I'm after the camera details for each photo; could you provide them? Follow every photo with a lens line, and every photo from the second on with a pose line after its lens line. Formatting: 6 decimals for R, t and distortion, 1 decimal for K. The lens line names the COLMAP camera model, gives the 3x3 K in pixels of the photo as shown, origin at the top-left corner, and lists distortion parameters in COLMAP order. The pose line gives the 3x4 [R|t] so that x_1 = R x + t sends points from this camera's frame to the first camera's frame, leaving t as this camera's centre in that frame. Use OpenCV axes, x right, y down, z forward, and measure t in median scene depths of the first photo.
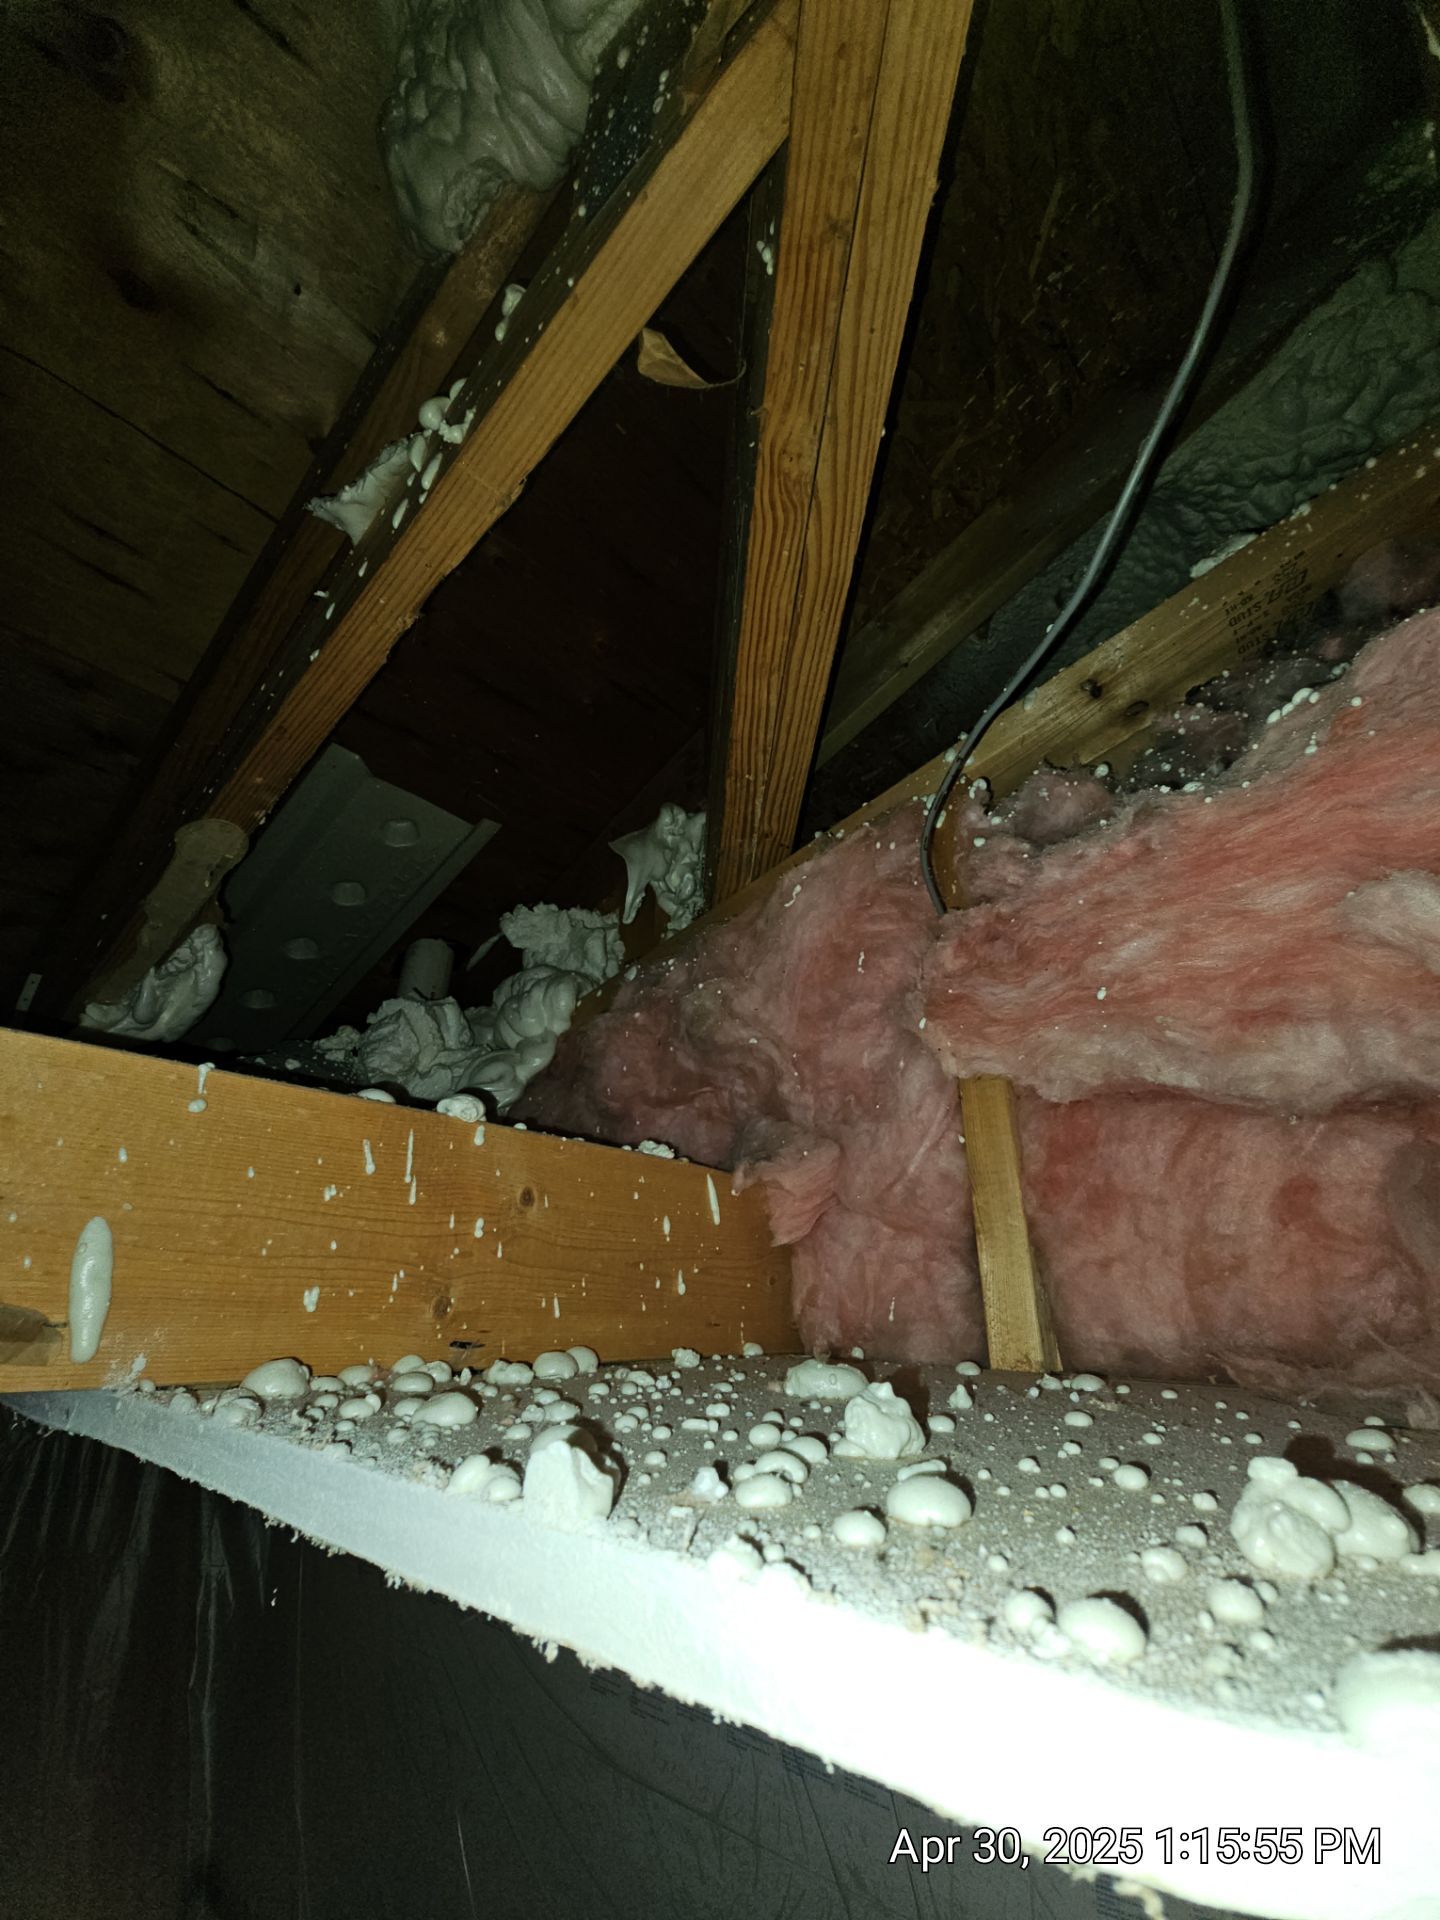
lens RADIAL K [[780.5, 0, 719.4], [0, 780.5, 951.2], [0, 0, 1]] dist [0.003225, -0.004152]
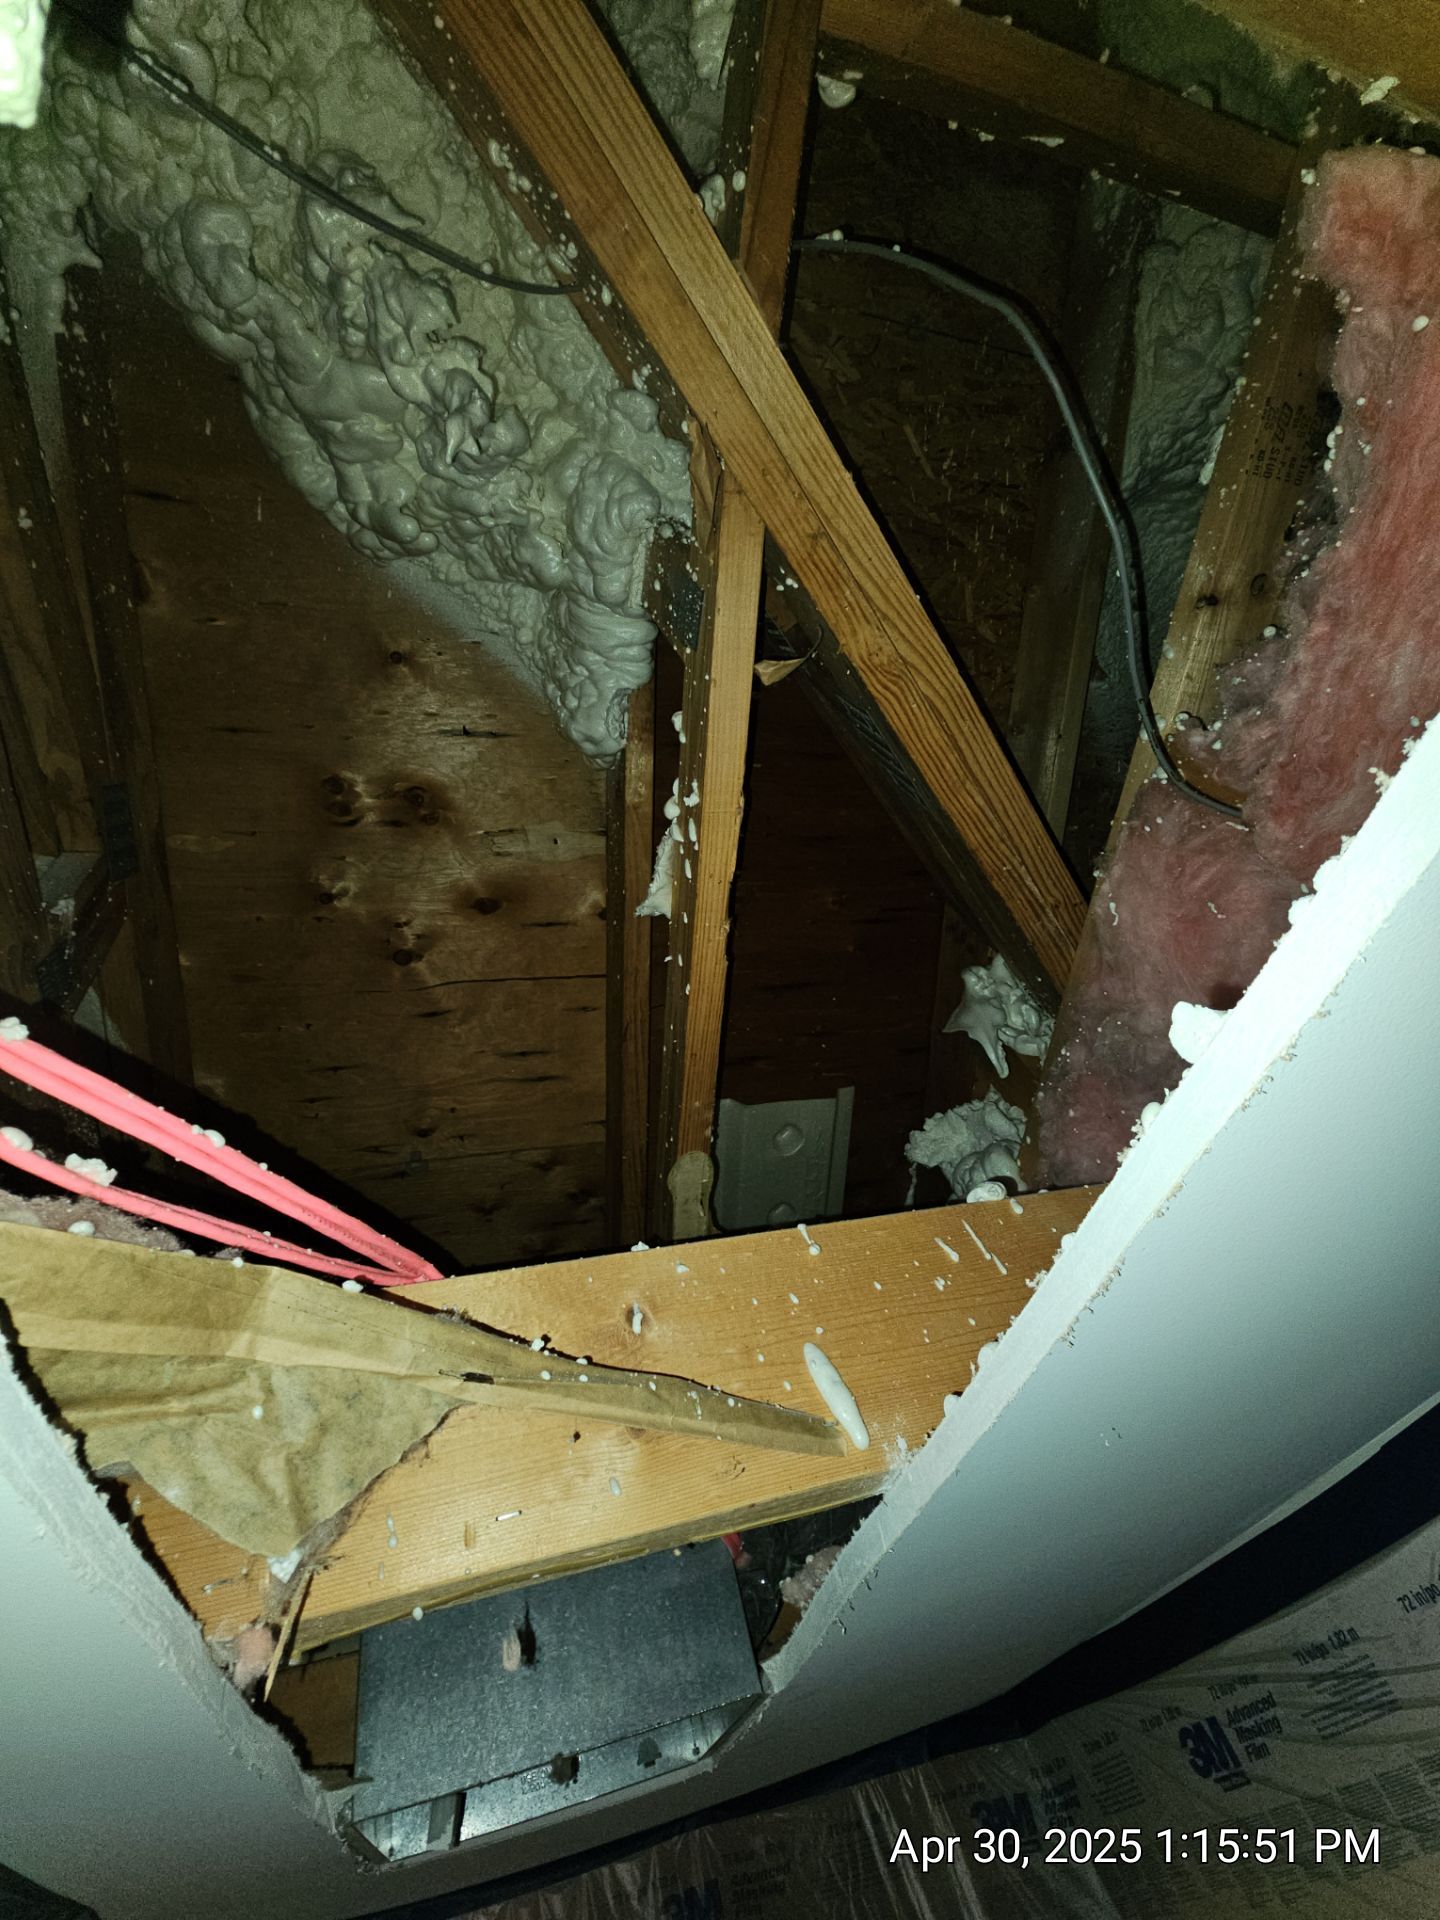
lens RADIAL K [[791.0, 0, 722.2], [0, 791.0, 952.9], [0, 0, 1]] dist [0.001984, -0.000276]
pose [[0.745430, -0.631419, -0.213644, -0.122690], [0.499886, 0.741547, -0.447461, 0.212293], [0.440963, 0.226754, 0.868409, -0.187050]]
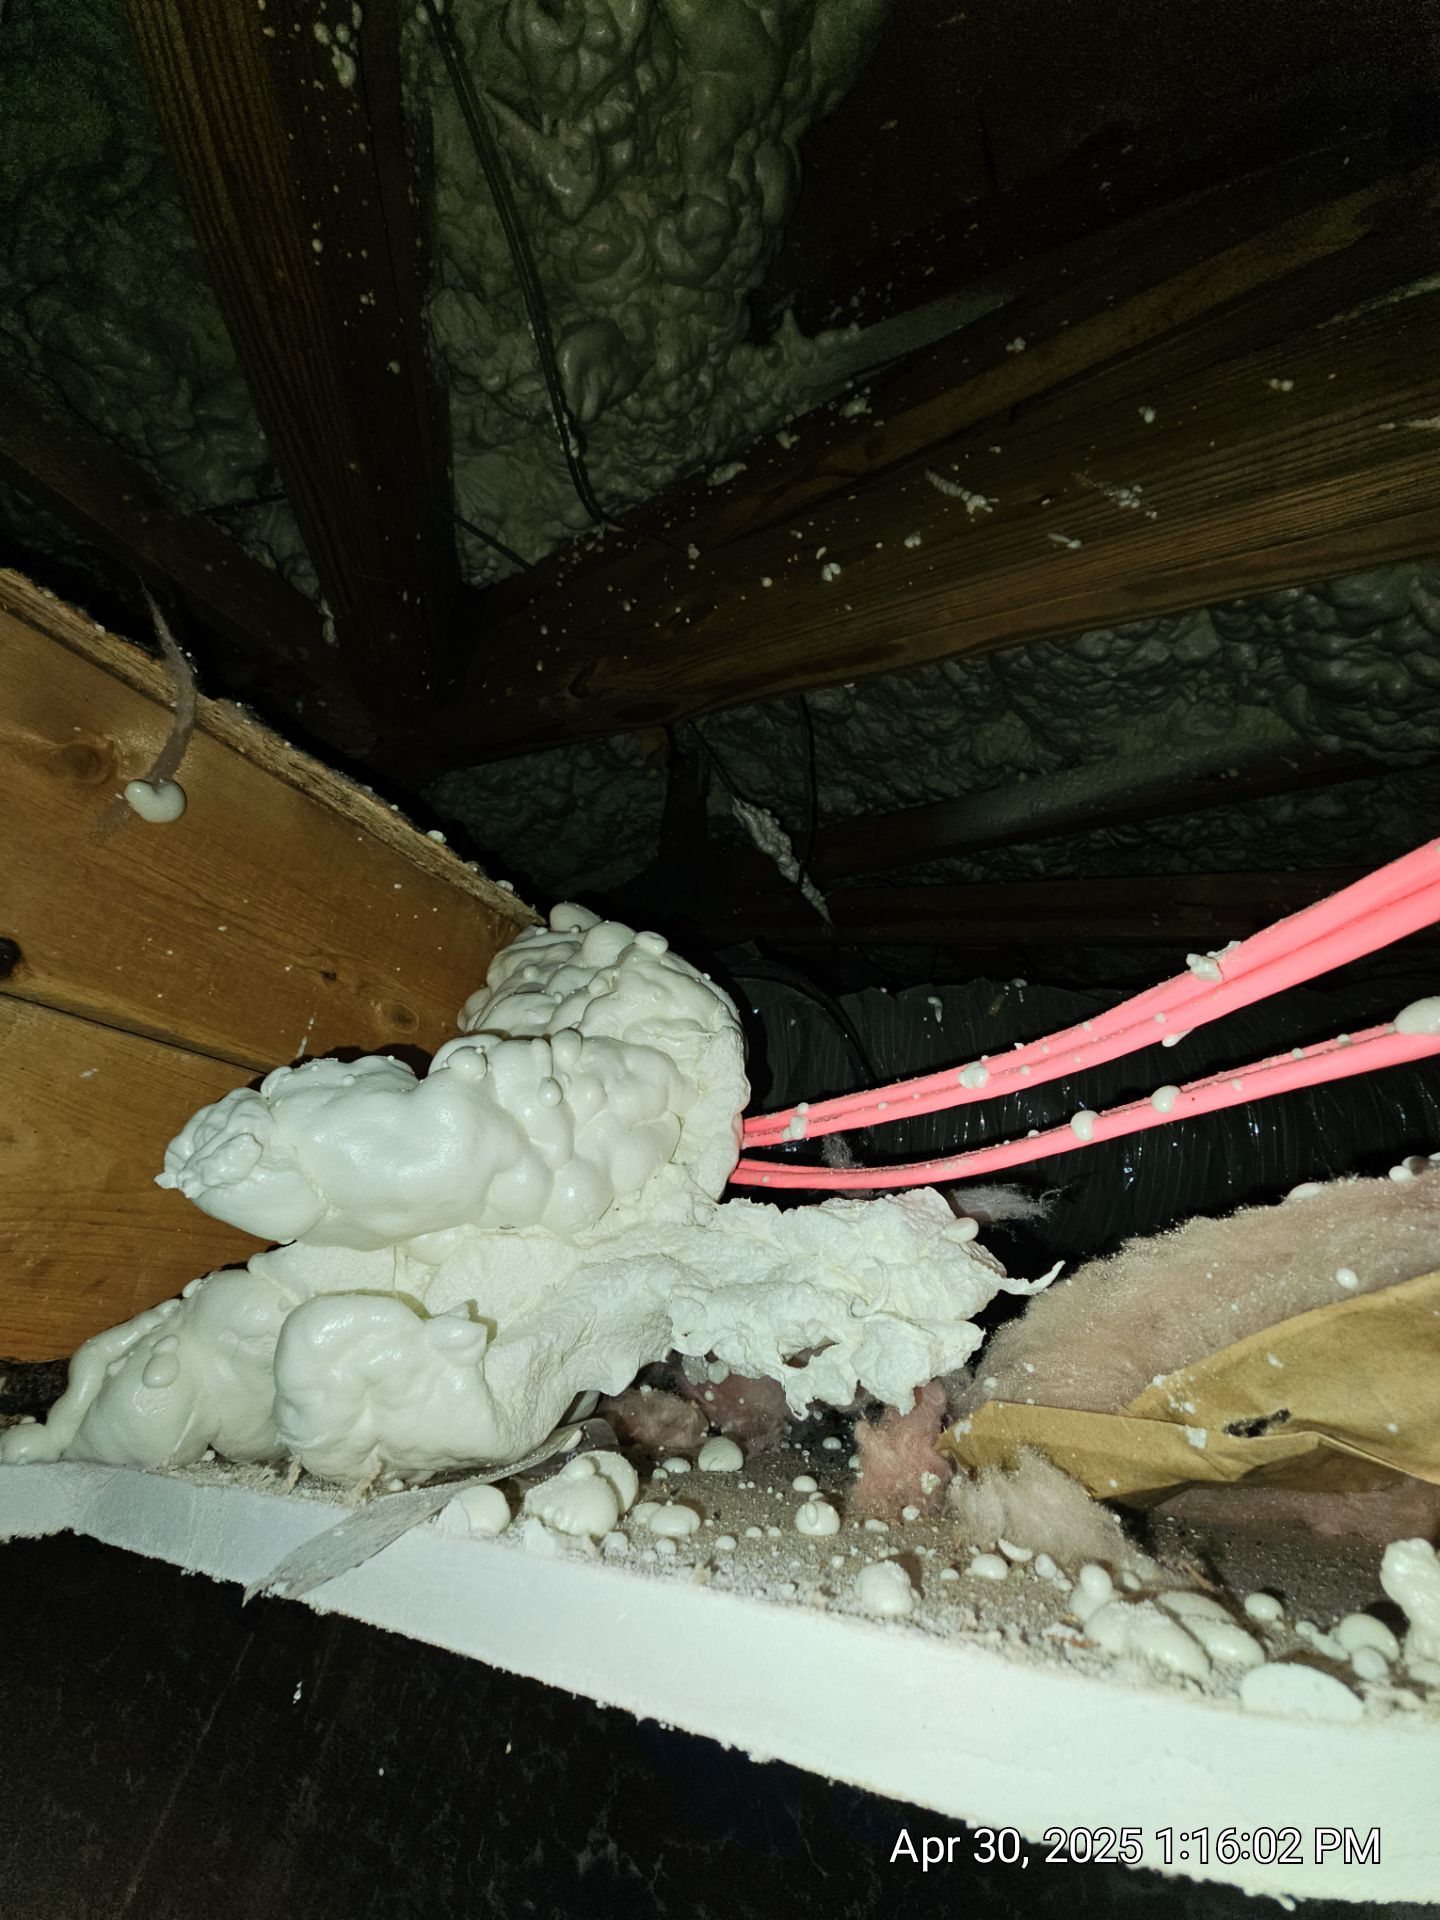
lens RADIAL K [[780.5, 0, 719.4], [0, 780.5, 951.2], [0, 0, 1]] dist [0.003225, -0.004152]
pose [[-0.984092, -0.135943, -0.114374, -0.313724], [0.005144, 0.621719, -0.783224, 0.077367], [0.177583, -0.771353, -0.611130, 0.158940]]
